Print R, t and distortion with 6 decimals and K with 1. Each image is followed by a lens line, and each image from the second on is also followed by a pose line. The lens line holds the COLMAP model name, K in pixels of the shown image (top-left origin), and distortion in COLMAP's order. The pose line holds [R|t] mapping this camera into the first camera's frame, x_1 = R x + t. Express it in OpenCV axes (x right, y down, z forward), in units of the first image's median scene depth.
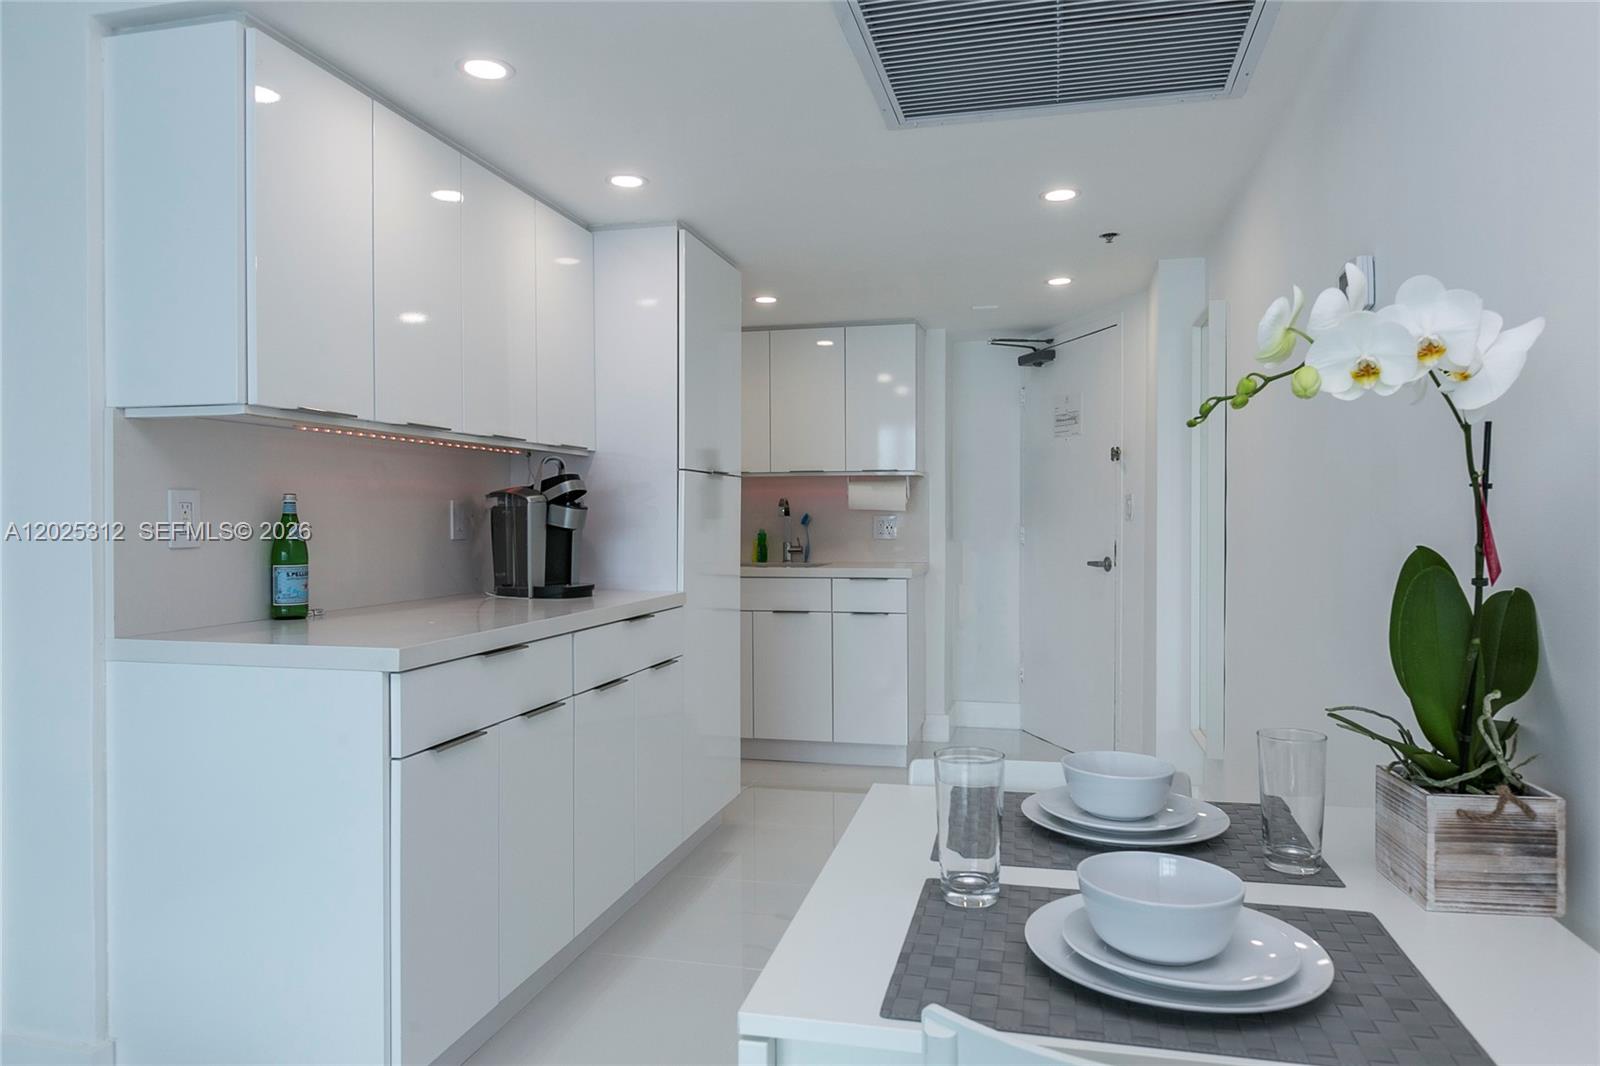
lens RADIAL K [[1035.5, 0, 800.0], [0, 1035.5, 533.0], [0, 0, 1]] dist [0.029308, 0.000049]
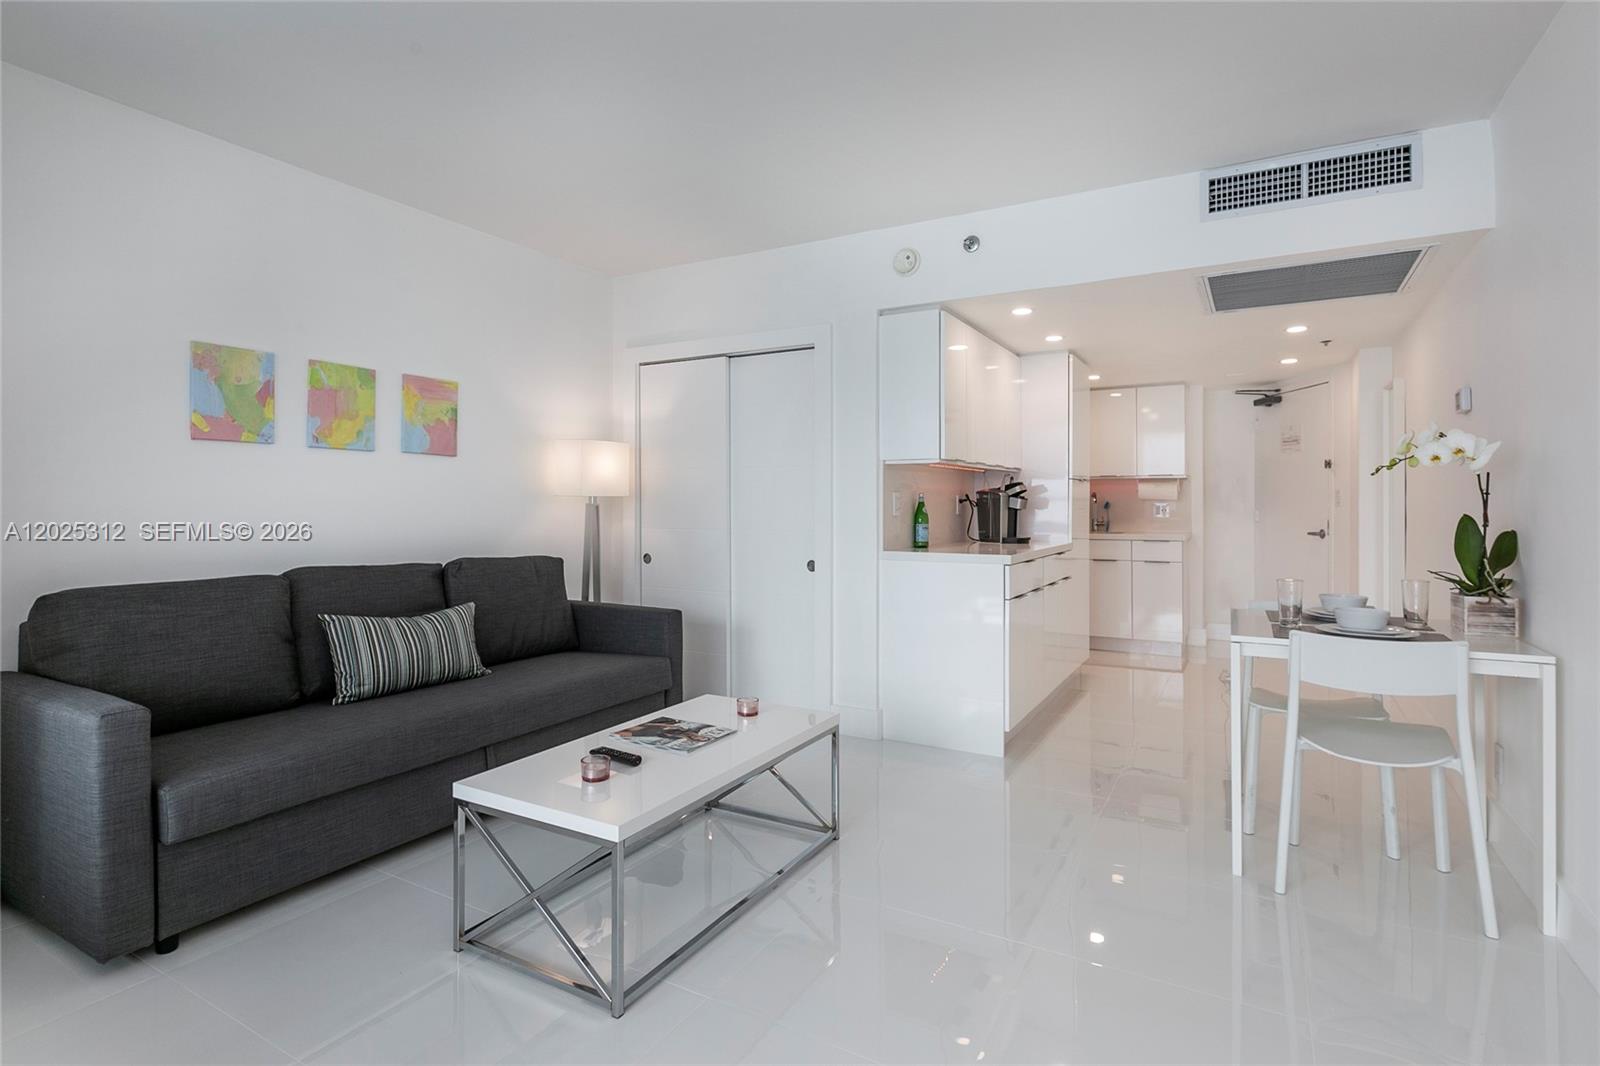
lens RADIAL K [[805.2, 0, 795.7], [0, 805.2, 501.6], [0, 0, 1]] dist [0.019138, -0.000184]
pose [[0.962512, 0.000916, -0.271238, -0.214368], [-0.005762, 0.999838, -0.017070, 0.010114], [0.271178, 0.017993, 0.962361, -0.620369]]
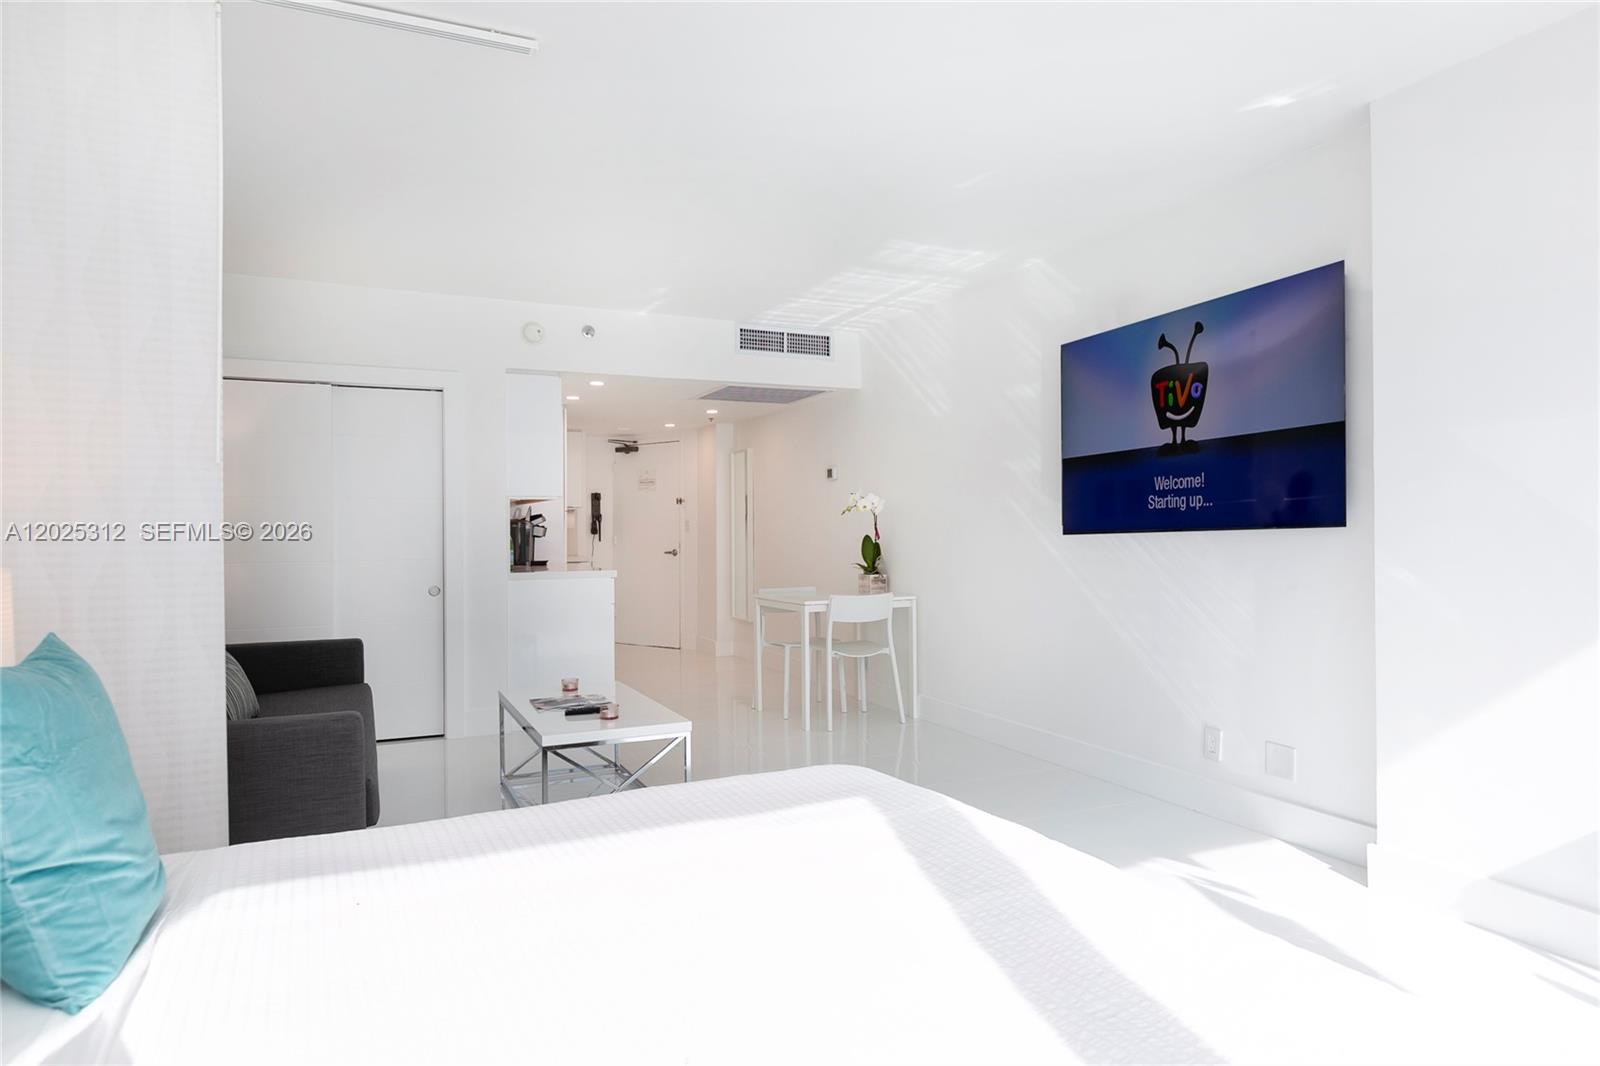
lens RADIAL K [[962.9, 0, 800.0], [0, 962.9, 533.0], [0, 0, 1]] dist [-0.000148, -0.000211]
pose [[0.791330, -0.006632, 0.611353, -1.099612], [0.015248, 0.999844, -0.008890, 0.017412], [-0.611199, 0.016357, 0.791308, -1.114870]]
